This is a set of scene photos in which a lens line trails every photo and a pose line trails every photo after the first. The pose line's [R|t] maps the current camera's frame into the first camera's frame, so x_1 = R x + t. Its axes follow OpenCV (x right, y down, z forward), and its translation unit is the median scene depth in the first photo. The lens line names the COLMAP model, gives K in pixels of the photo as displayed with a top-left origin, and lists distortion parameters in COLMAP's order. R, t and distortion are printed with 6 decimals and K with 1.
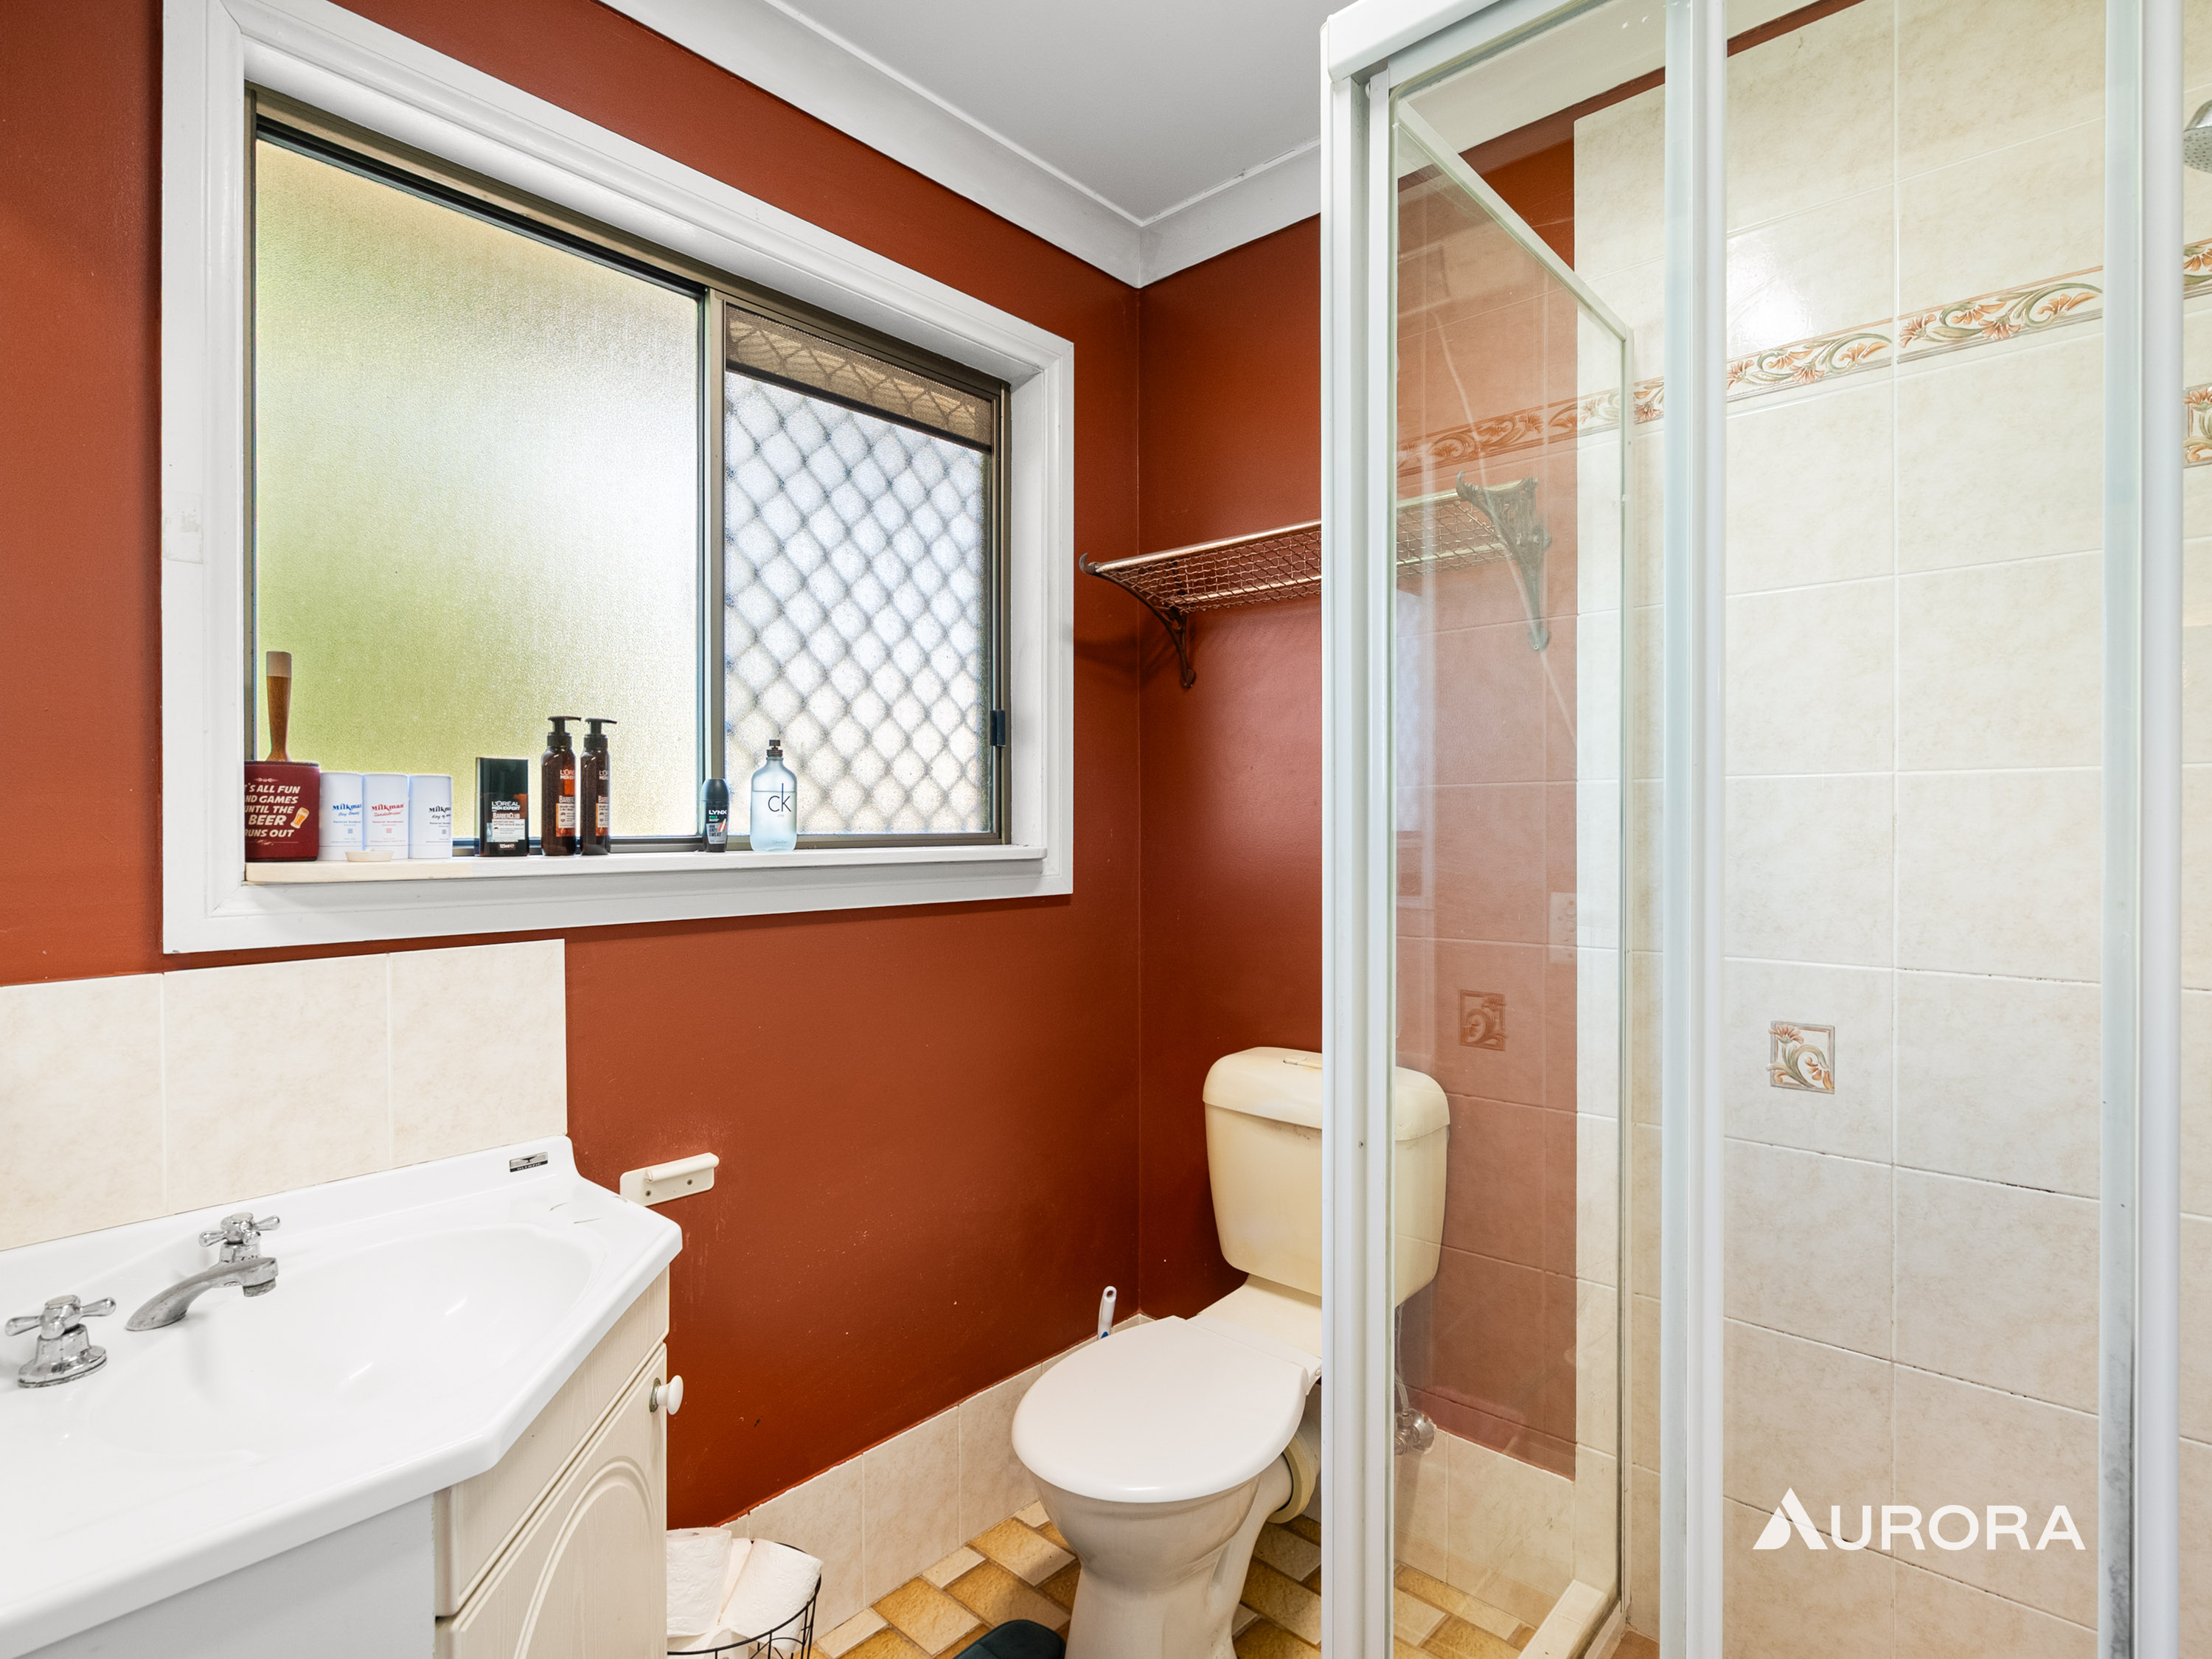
lens RADIAL K [[1138.8, 0, 1105.8], [0, 1138.8, 835.1], [0, 0, 1]] dist [0.000319, 0.000151]
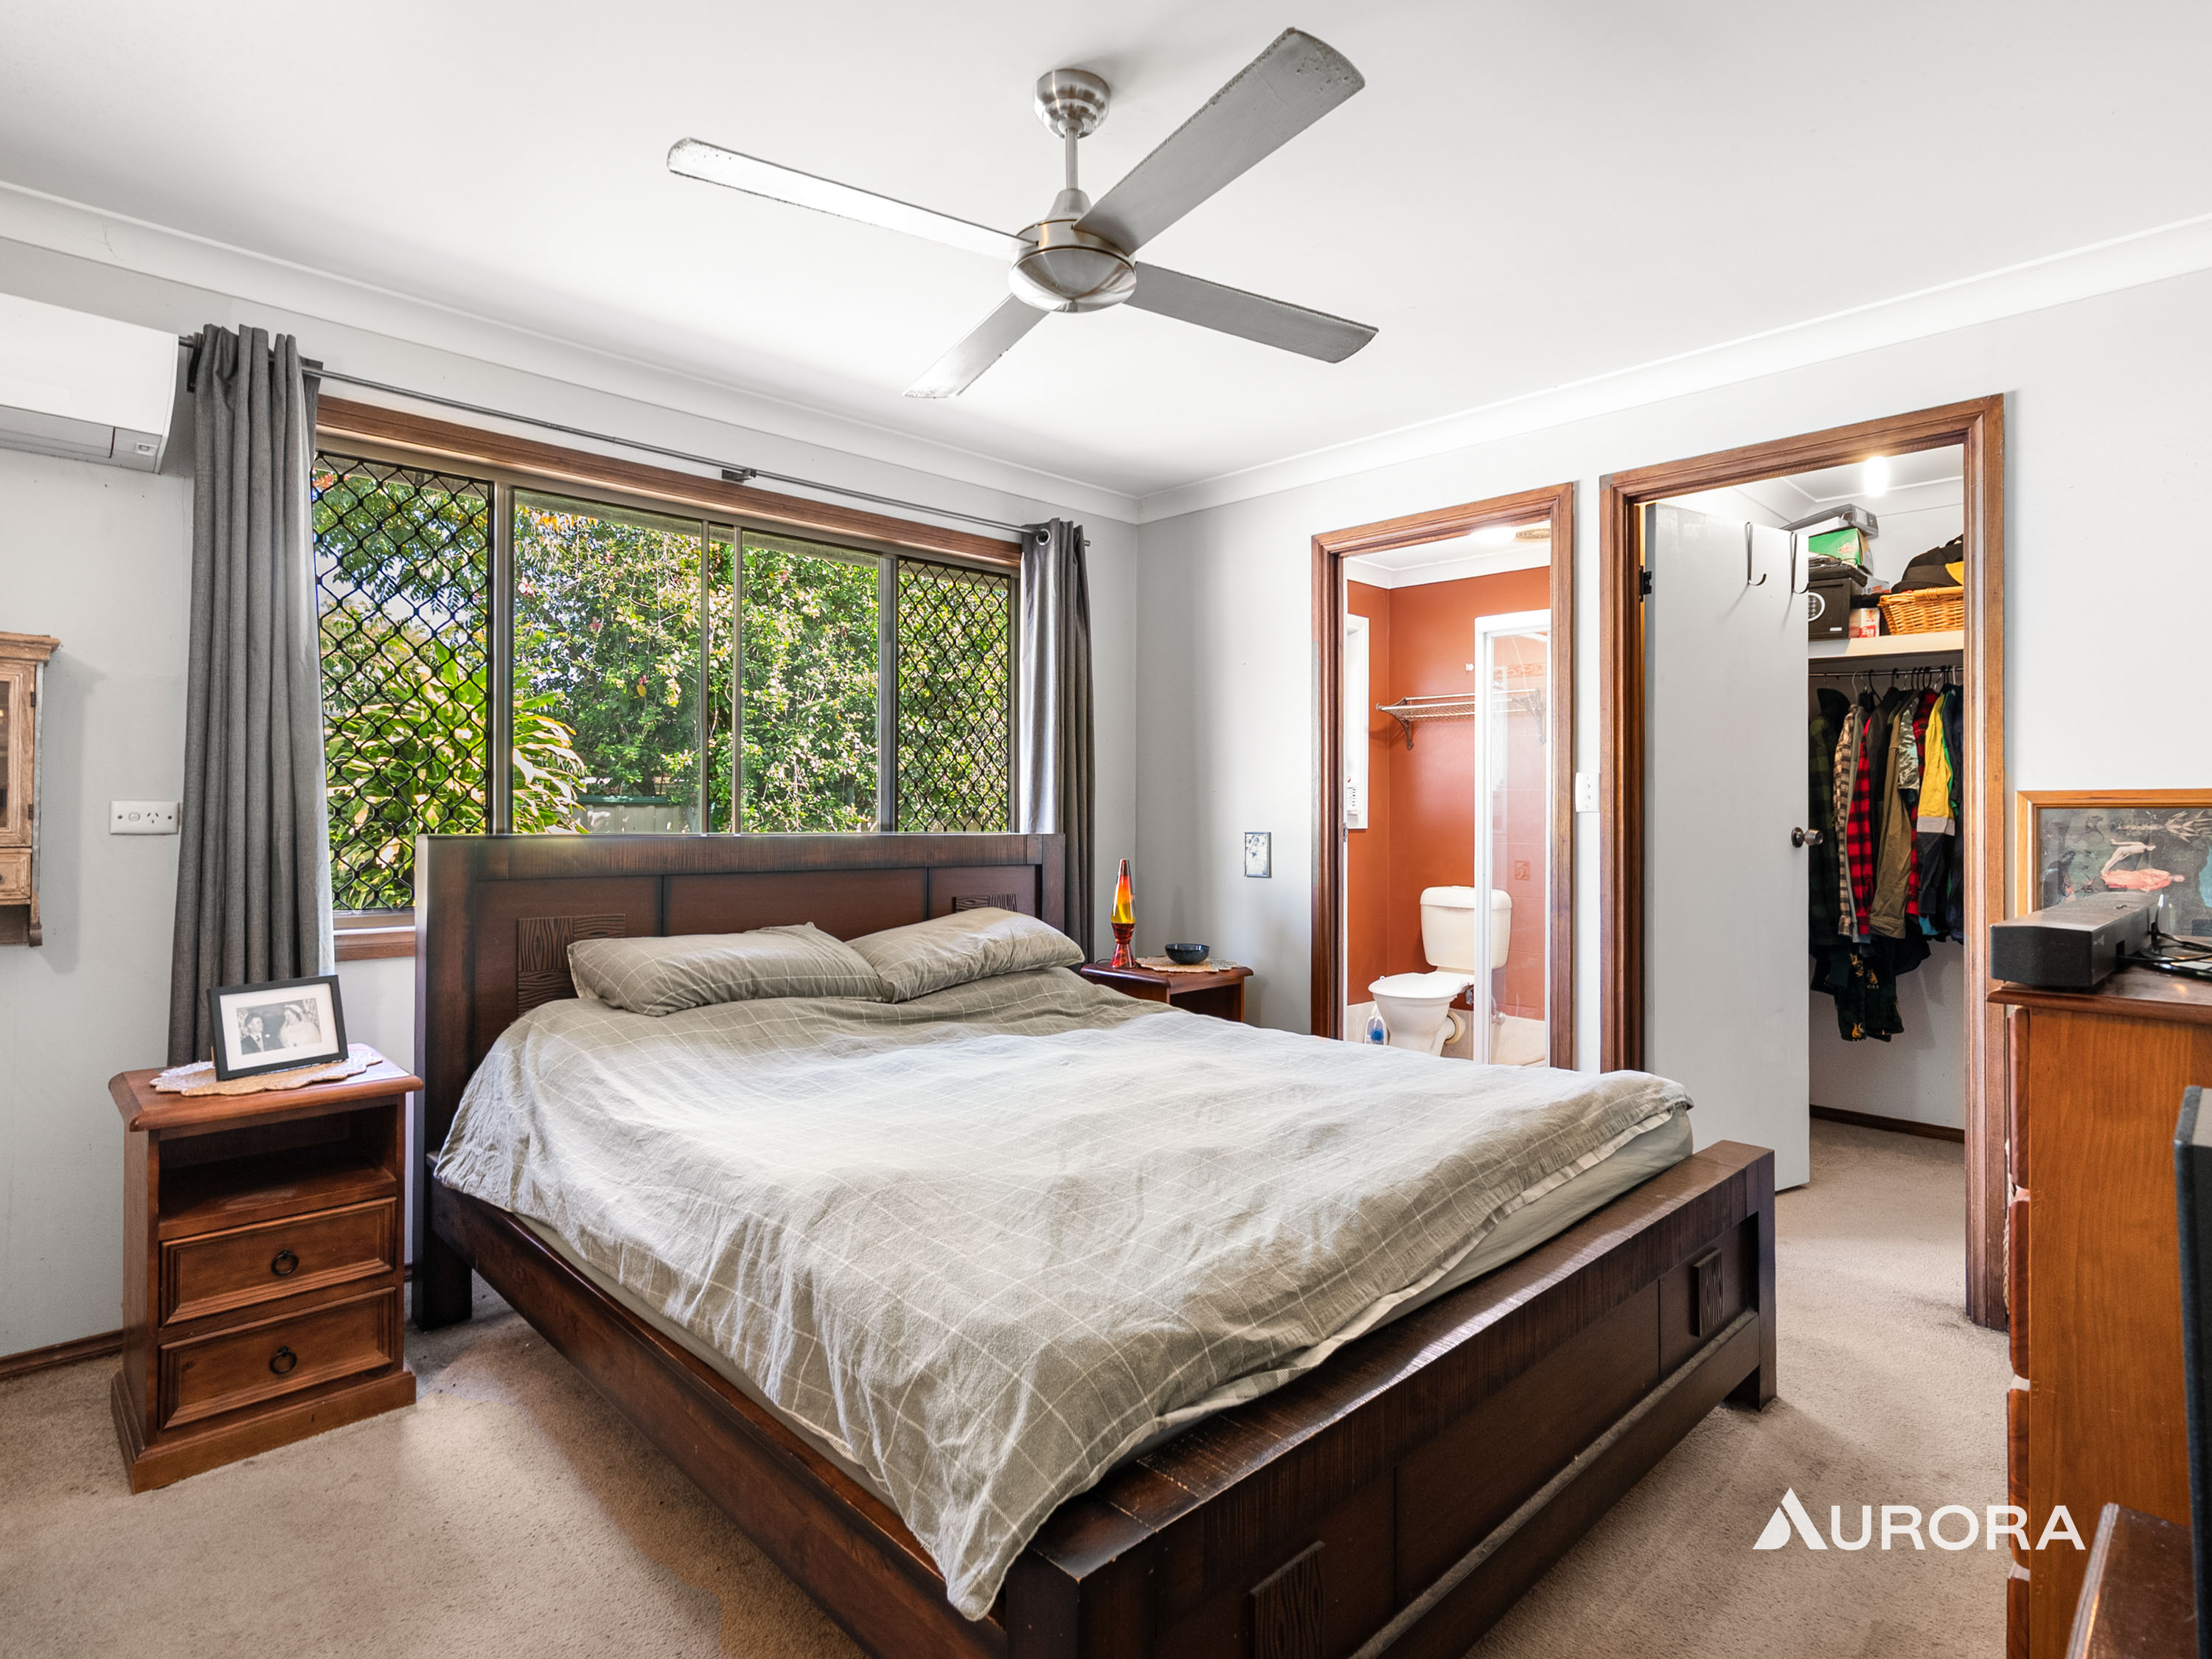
lens RADIAL K [[1138.8, 0, 1111.6], [0, 1138.8, 785.8], [0, 0, 1]] dist [0.000319, 0.000151]
pose [[0.997756, 0.007346, -0.066553, -0.475521], [-0.007916, 0.999934, -0.008318, -0.020789], [0.066487, 0.008826, 0.997748, -1.788781]]
